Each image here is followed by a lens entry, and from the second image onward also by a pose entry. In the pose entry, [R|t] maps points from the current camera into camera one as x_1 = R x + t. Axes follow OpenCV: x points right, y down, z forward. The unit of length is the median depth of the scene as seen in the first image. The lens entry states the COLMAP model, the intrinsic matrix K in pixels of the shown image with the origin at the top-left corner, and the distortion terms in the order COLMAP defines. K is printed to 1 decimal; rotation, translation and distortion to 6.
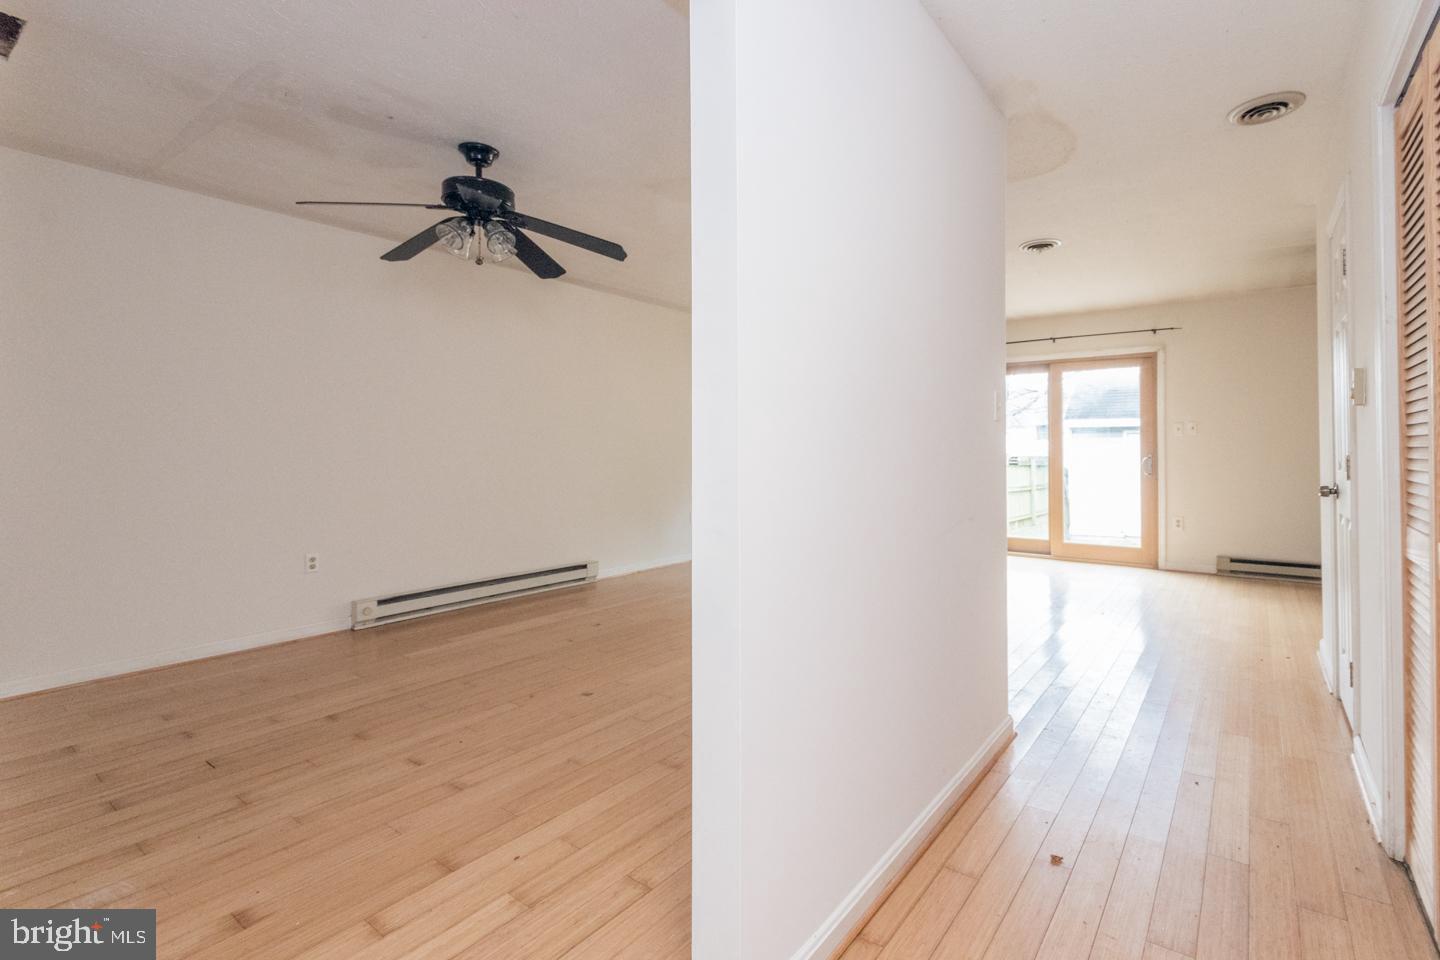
lens RADIAL K [[685.5, 0, 802.2], [0, 685.5, 455.3], [0, 0, 1]] dist [0.002690, -0.000522]
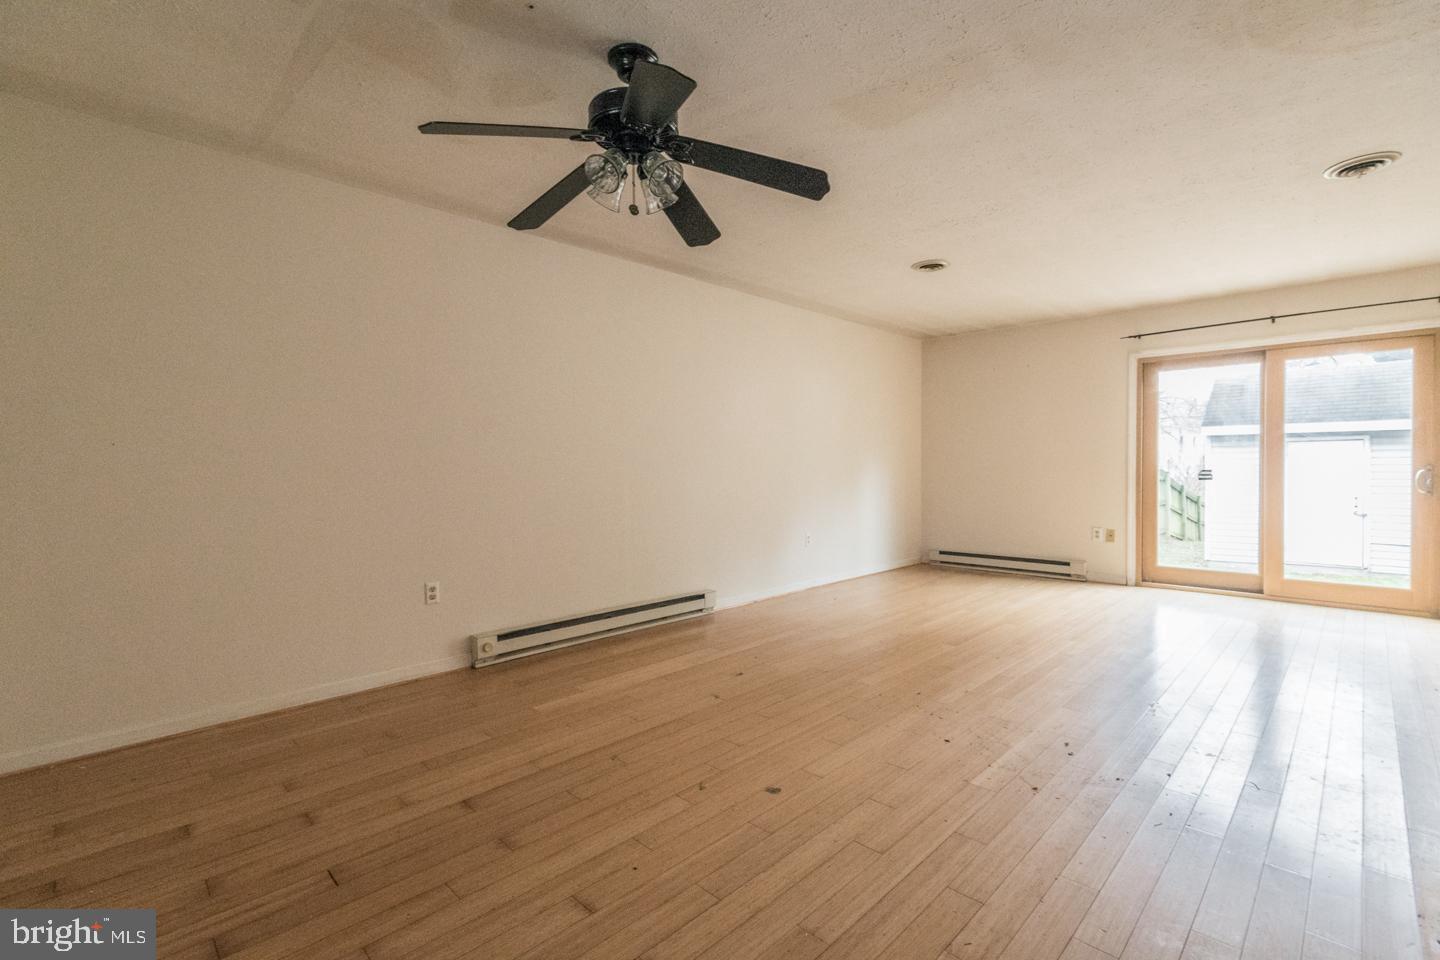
lens RADIAL K [[662.0, 0, 720.0], [0, 662.0, 480.0], [0, 0, 1]] dist [0.013291, 0.000650]
pose [[0.982774, -0.003706, -0.184774, -0.173120], [0.006590, 0.999866, 0.014998, -0.002097], [0.184693, -0.015957, 0.982667, 0.206199]]
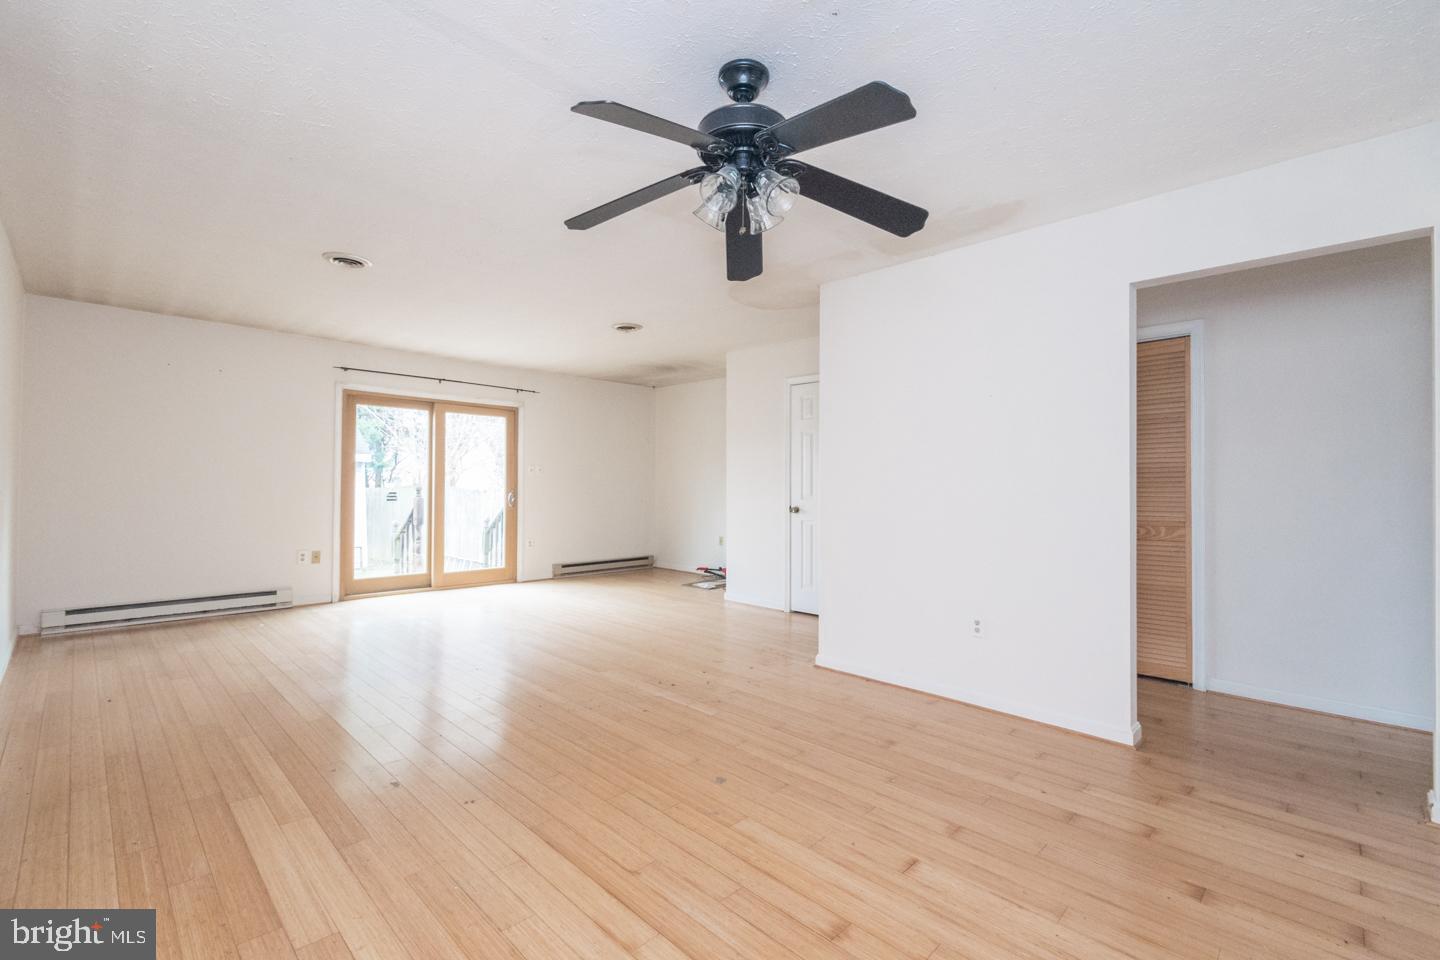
lens RADIAL K [[636.1, 0, 720.0], [0, 636.1, 480.0], [0, 0, 1]] dist [0.000271, -0.000406]
pose [[0.171719, 0.012249, 0.985070, -0.806502], [-0.002949, 0.999925, -0.011920, -0.009246], [-0.985142, -0.000858, 0.171742, 0.640896]]
